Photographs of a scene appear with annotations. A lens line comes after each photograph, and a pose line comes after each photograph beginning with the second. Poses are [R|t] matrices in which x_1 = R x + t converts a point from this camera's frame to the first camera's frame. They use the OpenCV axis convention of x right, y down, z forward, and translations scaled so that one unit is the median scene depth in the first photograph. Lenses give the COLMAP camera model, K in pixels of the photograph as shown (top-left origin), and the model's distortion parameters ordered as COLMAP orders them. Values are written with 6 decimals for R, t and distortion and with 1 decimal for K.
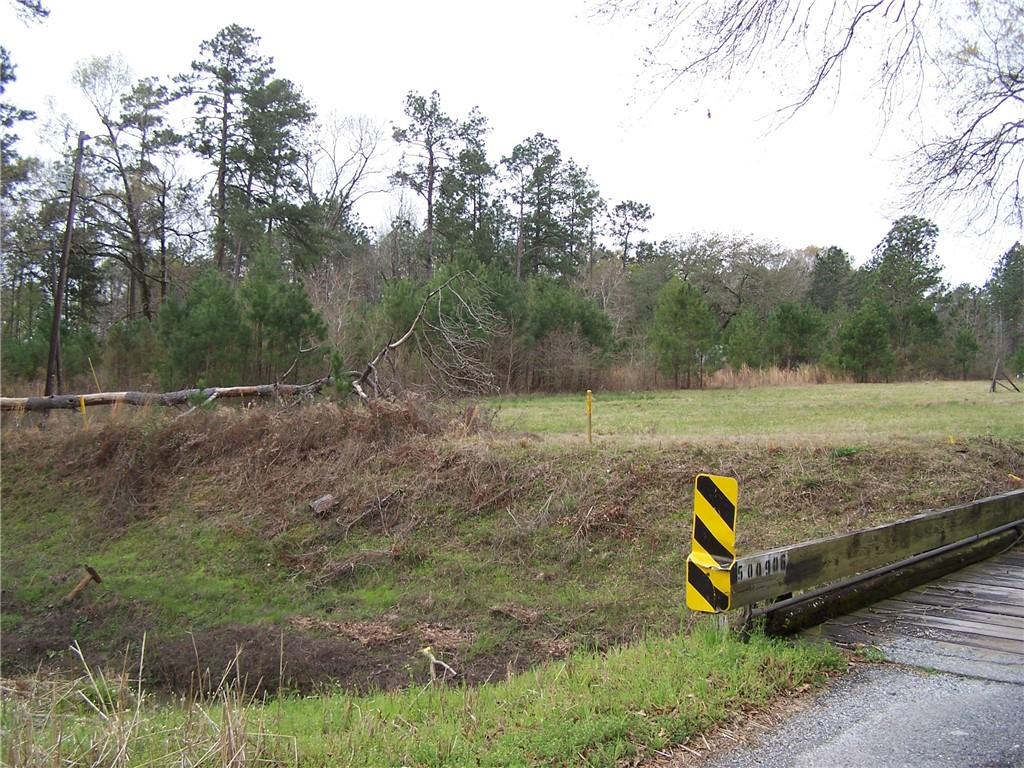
lens RADIAL K [[1184.6, 0, 489.4], [0, 1184.6, 409.1], [0, 0, 1]] dist [-0.103947, 0.000000]
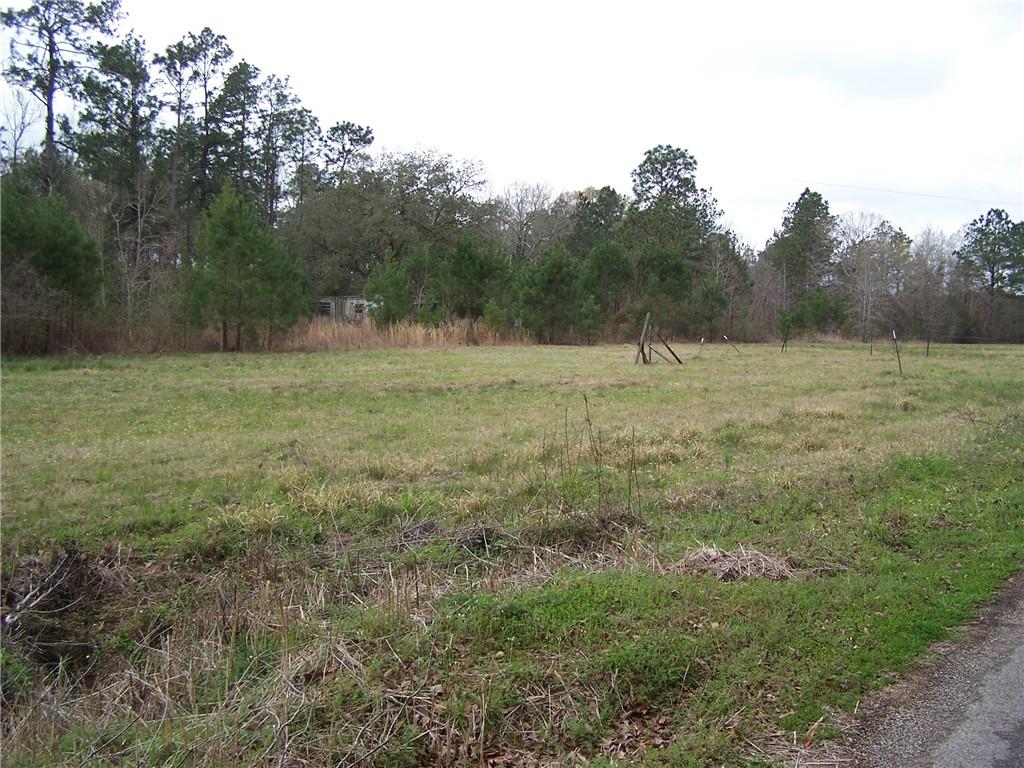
lens RADIAL K [[1184.6, 0, 491.5], [0, 1184.6, 391.5], [0, 0, 1]] dist [-0.103947, 0.000000]
pose [[0.991993, 0.010118, 0.125888, 0.138748], [-0.013179, 0.999637, 0.023509, -0.007004], [-0.125604, -0.024980, 0.991766, 0.179315]]
